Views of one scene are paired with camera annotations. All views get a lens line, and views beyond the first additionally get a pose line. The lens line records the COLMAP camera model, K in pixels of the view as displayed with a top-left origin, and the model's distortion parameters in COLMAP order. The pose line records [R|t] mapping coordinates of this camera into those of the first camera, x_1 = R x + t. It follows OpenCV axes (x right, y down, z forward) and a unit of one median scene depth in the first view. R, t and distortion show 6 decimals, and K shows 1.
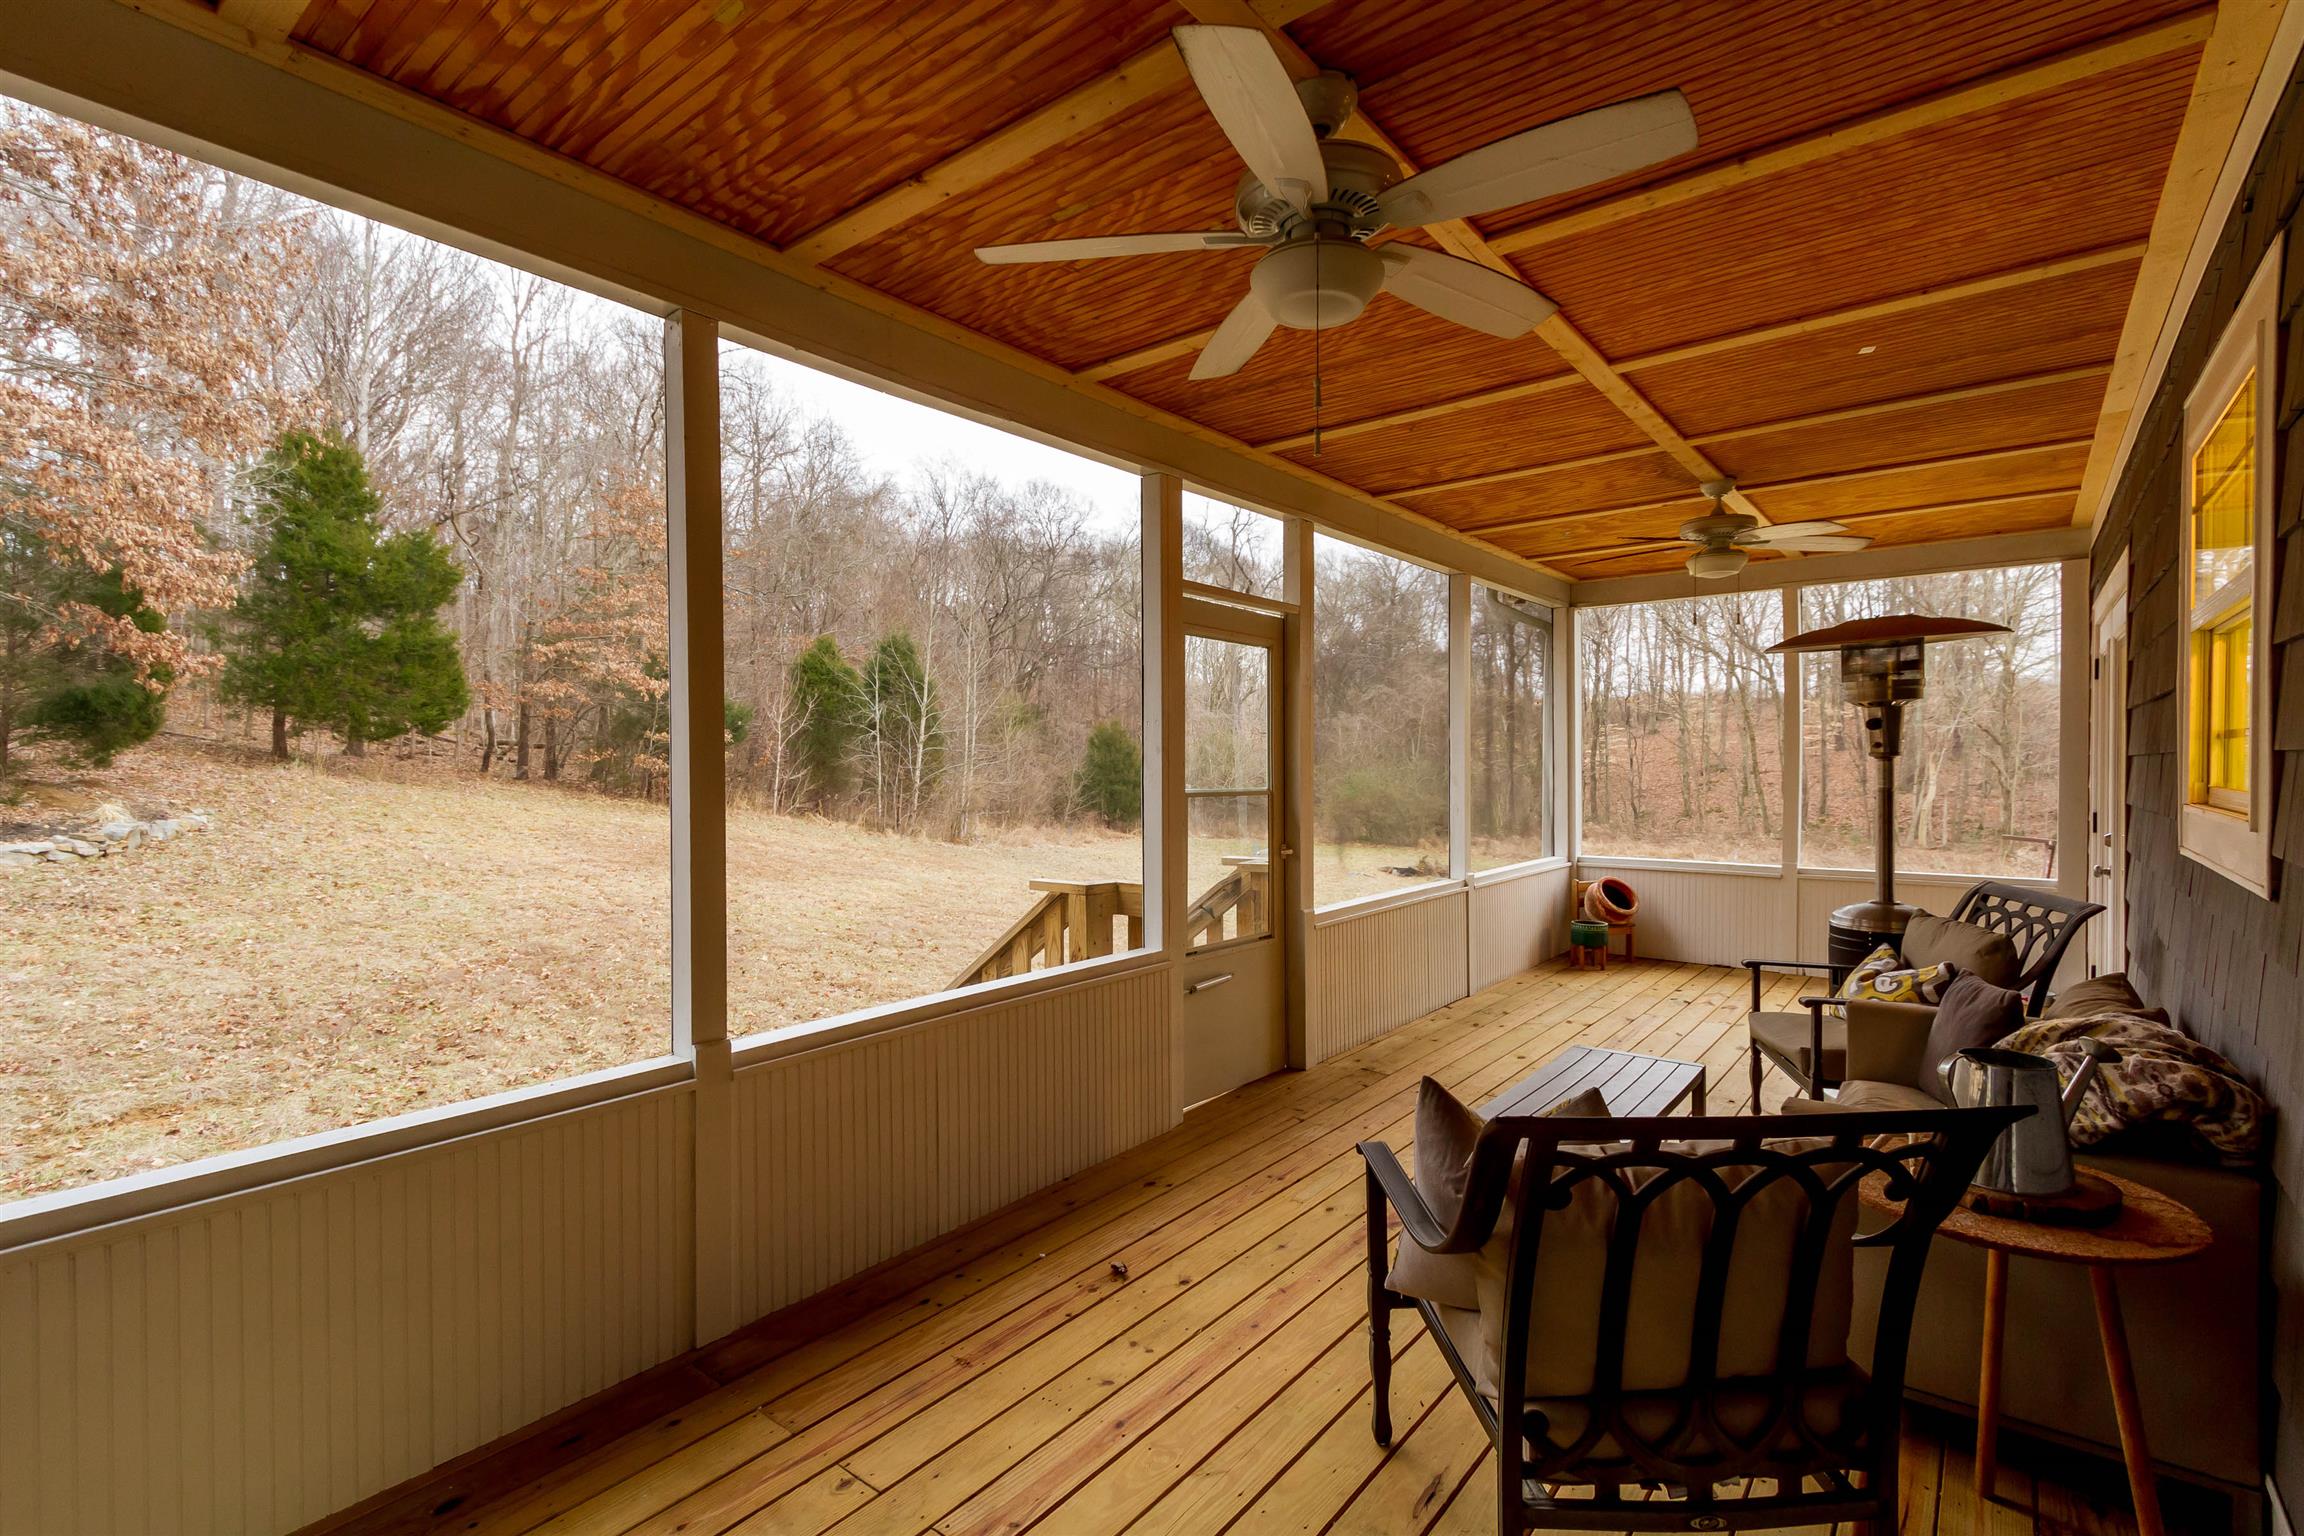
lens RADIAL K [[1057.4, 0, 1146.1], [0, 1057.4, 769.1], [0, 0, 1]] dist [0.002770, 0.000388]
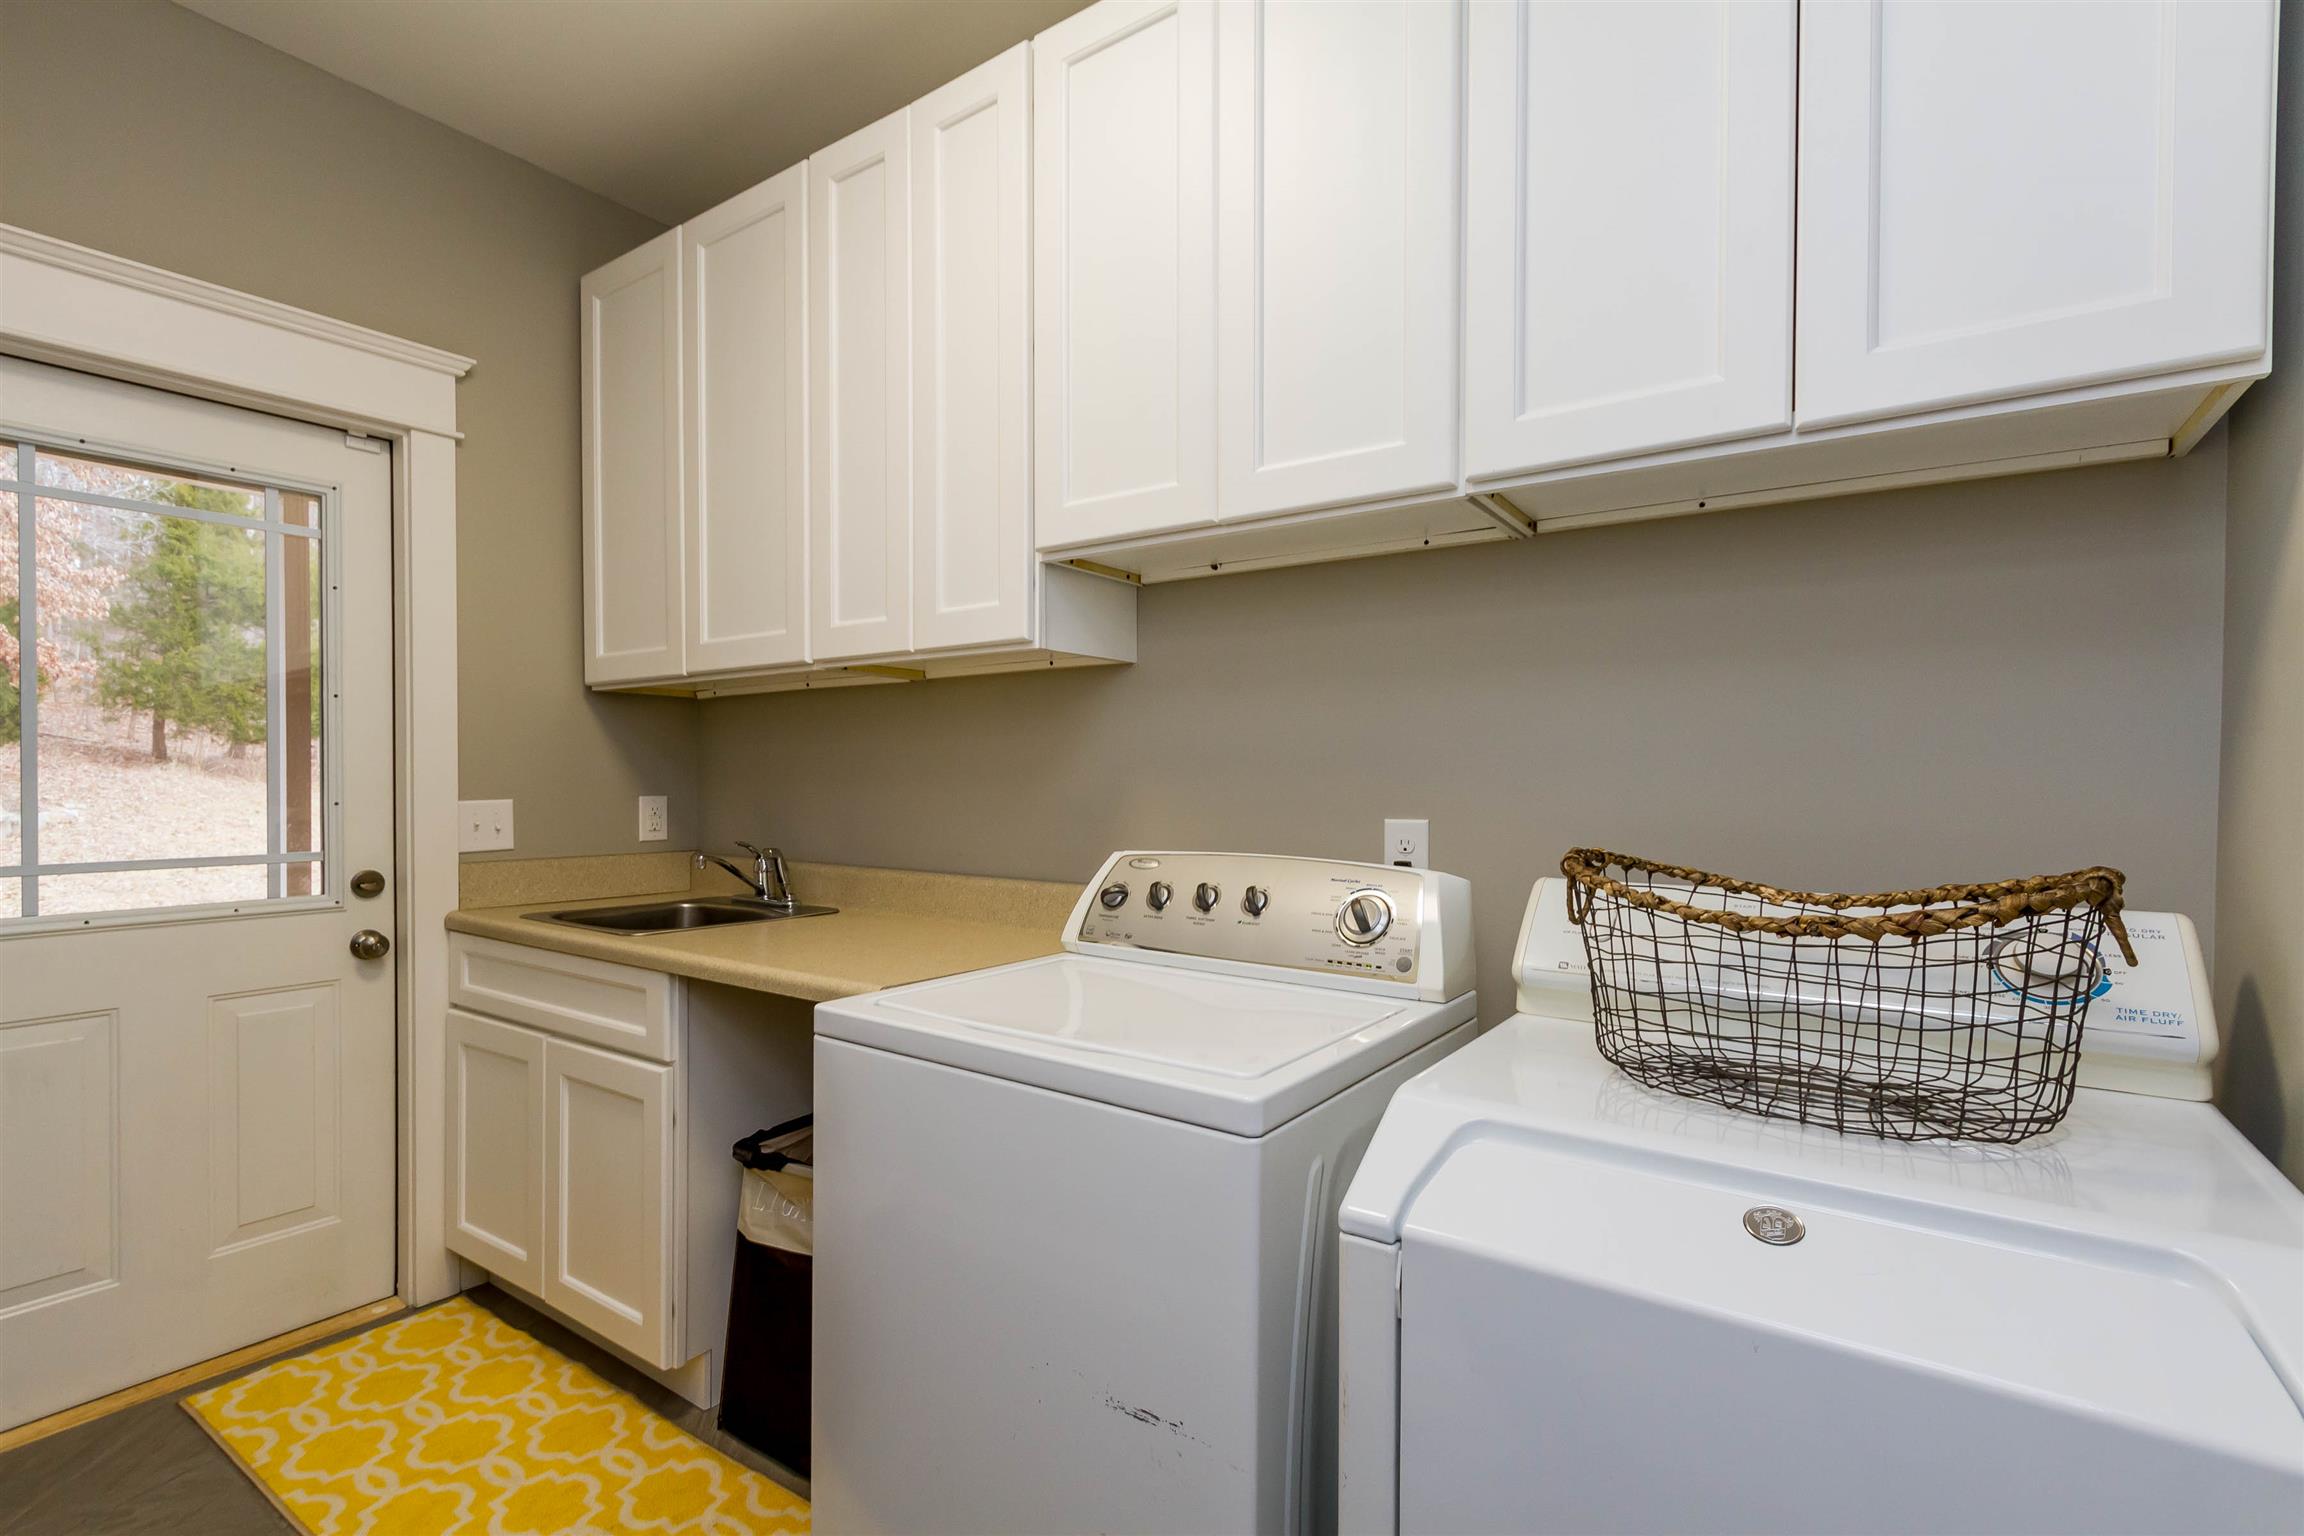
lens RADIAL K [[1057.4, 0, 1159.4], [0, 1057.4, 777.9], [0, 0, 1]] dist [0.002770, 0.000388]
pose [[0.998391, 0.007131, 0.056246, 0.122773], [-0.006747, 0.999953, -0.007005, 0.009115], [-0.056293, 0.006614, 0.998392, -0.114293]]
